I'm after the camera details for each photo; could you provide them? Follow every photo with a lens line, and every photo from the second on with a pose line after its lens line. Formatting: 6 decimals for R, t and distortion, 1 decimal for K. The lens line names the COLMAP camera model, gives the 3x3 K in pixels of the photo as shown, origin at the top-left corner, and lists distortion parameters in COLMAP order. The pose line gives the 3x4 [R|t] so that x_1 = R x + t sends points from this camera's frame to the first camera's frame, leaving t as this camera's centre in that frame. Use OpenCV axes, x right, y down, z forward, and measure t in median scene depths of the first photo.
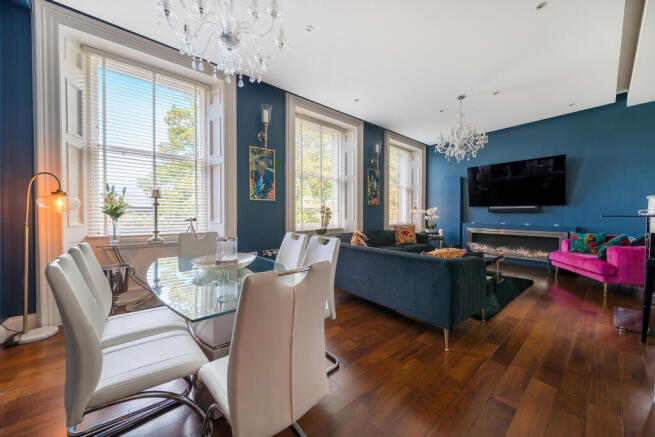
lens RADIAL K [[232.5, 0, 327.1], [0, 232.5, 219.2], [0, 0, 1]] dist [-0.000152, -0.000039]
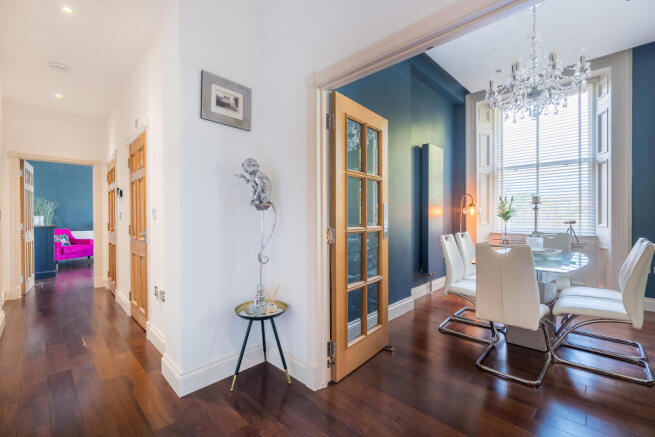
lens RADIAL K [[275.3, 0, 326.8], [0, 275.3, 218.5], [0, 0, 1]] dist [0.000235, 0.000029]
pose [[0.121808, 0.006130, -0.992535, 0.551572], [-0.011307, 0.999925, 0.004788, -0.008305], [0.992489, 0.010639, 0.121868, -0.239668]]
